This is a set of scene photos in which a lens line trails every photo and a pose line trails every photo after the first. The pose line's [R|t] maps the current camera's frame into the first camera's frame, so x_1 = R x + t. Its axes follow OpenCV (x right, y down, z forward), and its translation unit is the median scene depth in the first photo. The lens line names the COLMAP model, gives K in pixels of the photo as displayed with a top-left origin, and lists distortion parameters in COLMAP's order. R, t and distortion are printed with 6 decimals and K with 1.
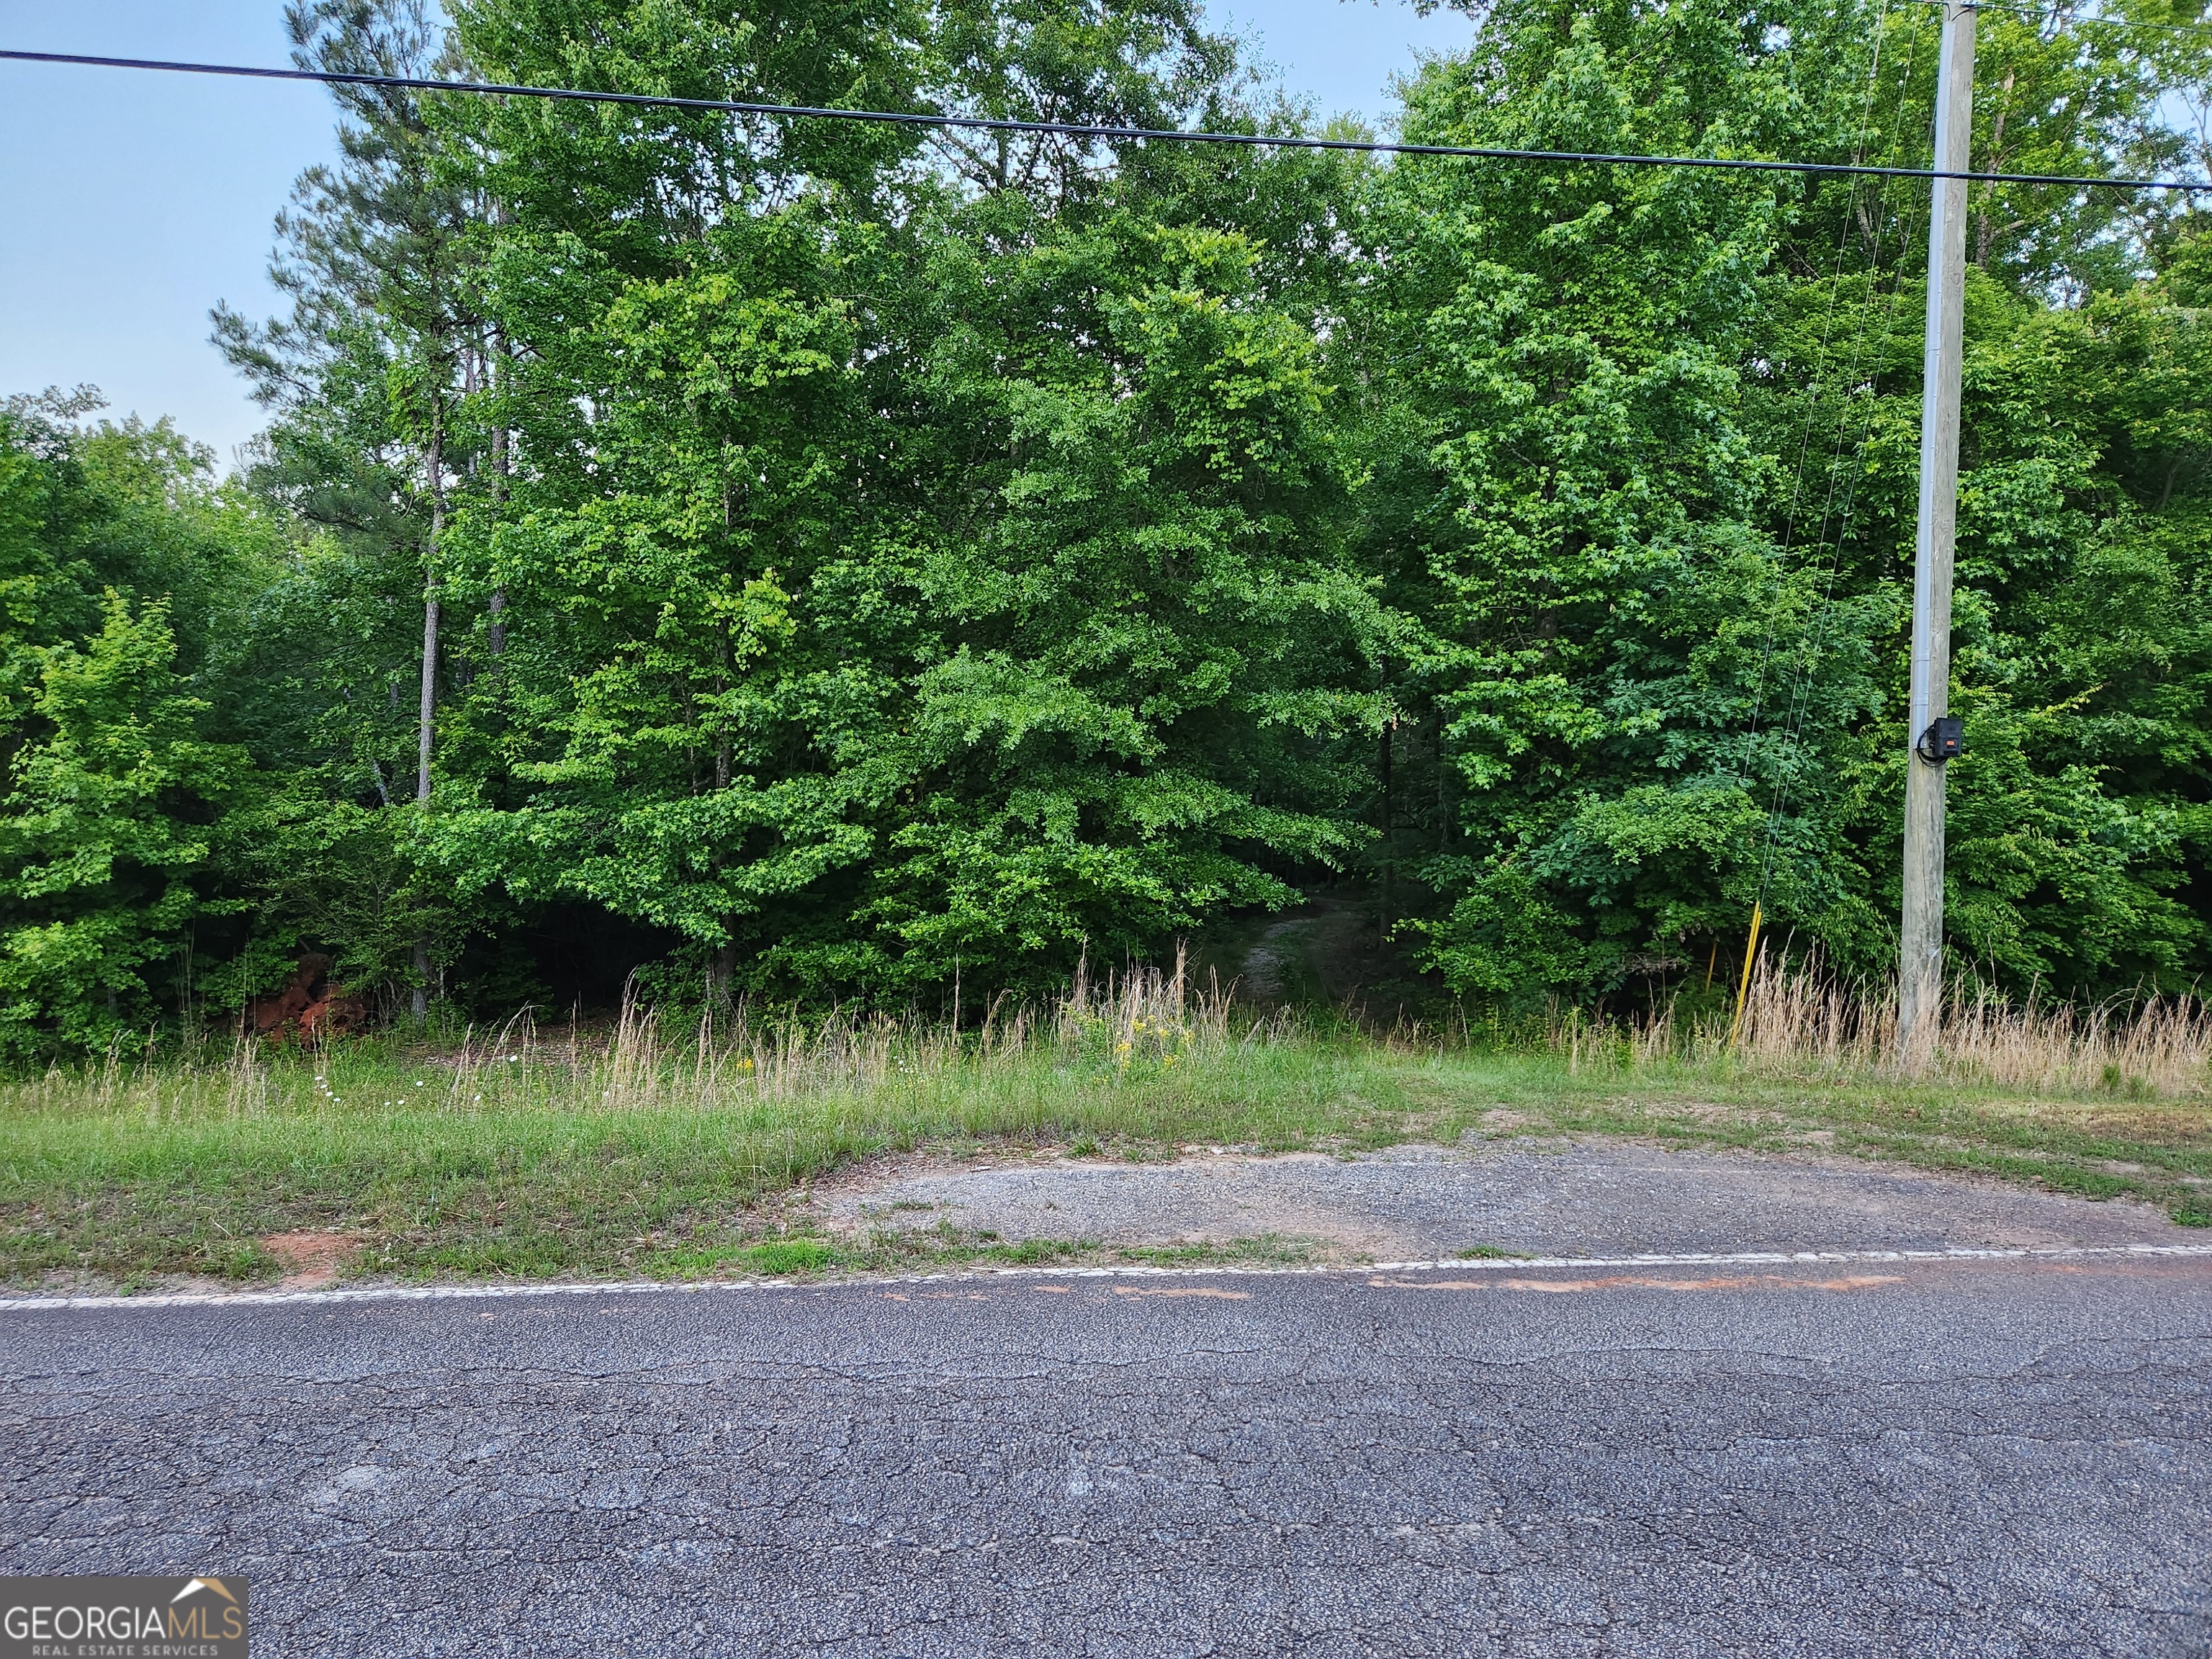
lens RADIAL K [[1466.9, 0, 1086.1], [0, 1466.9, 839.3], [0, 0, 1]] dist [0.083446, -0.065050]
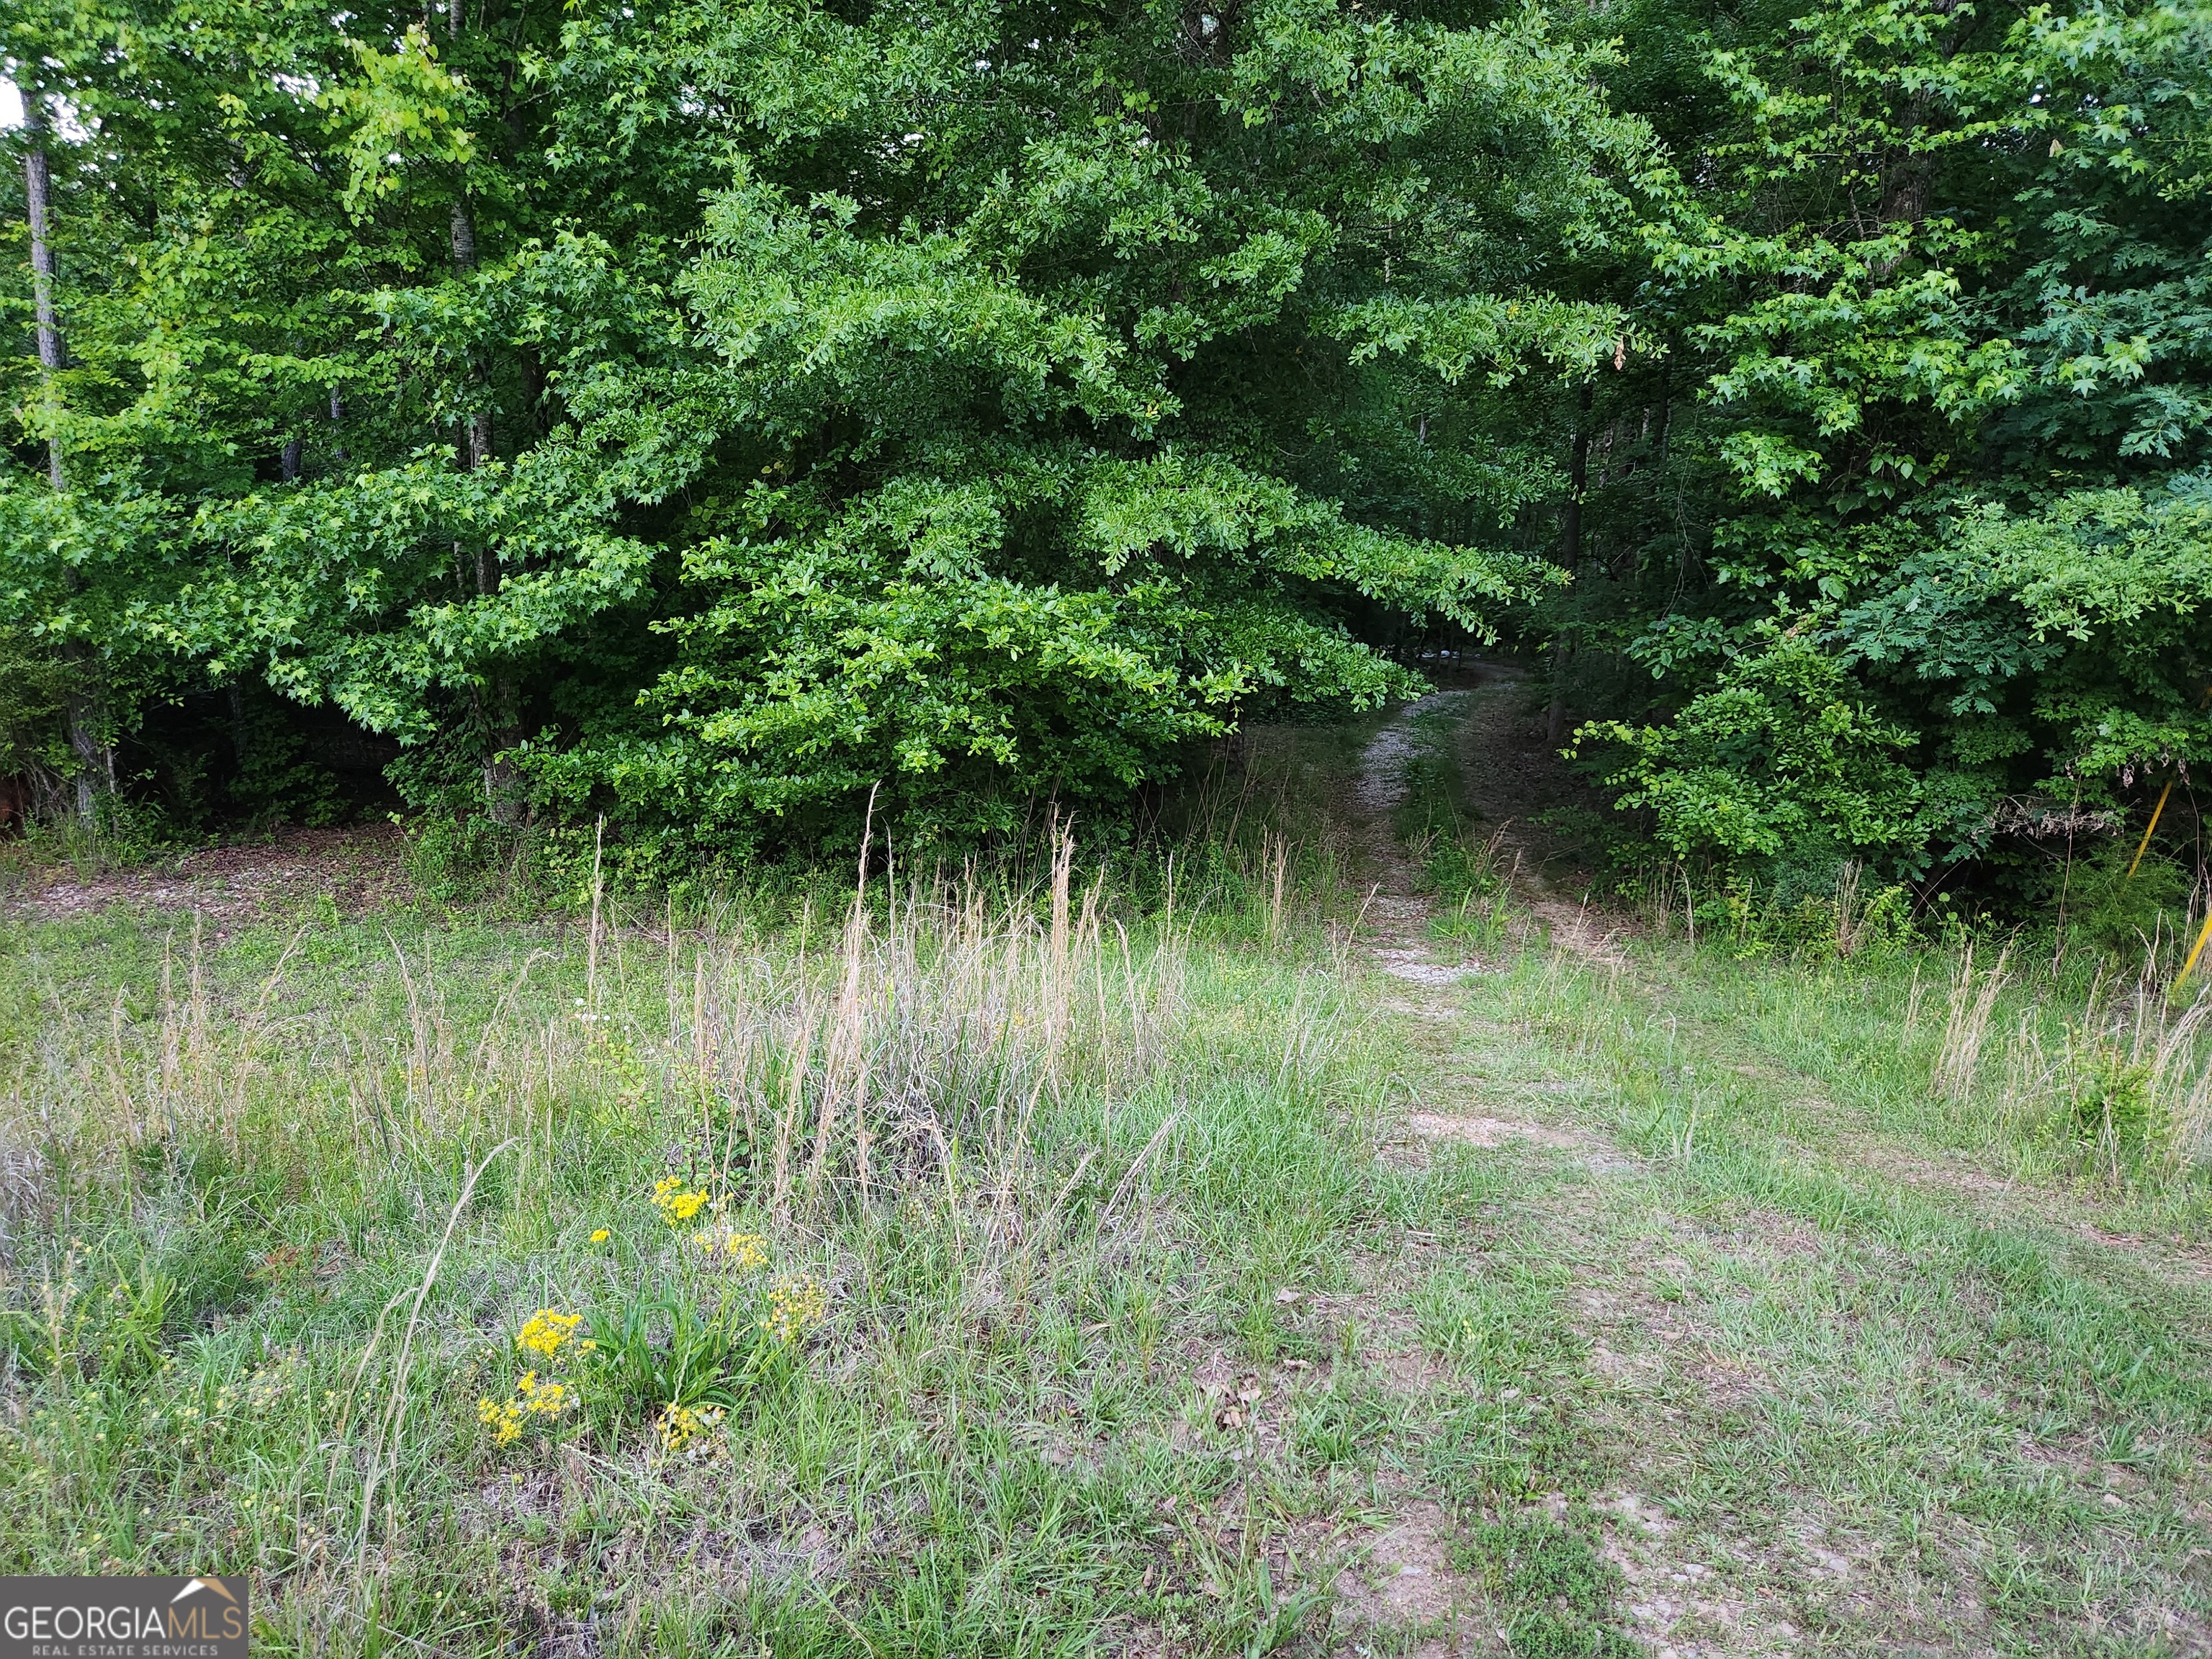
lens RADIAL K [[1466.9, 0, 1086.1], [0, 1466.9, 839.3], [0, 0, 1]] dist [0.083446, -0.065050]
pose [[0.994544, 0.039024, -0.096740, 0.075991], [-0.022306, 0.985498, 0.168217, 0.004285], [0.101902, -0.165141, 0.980991, 0.416134]]
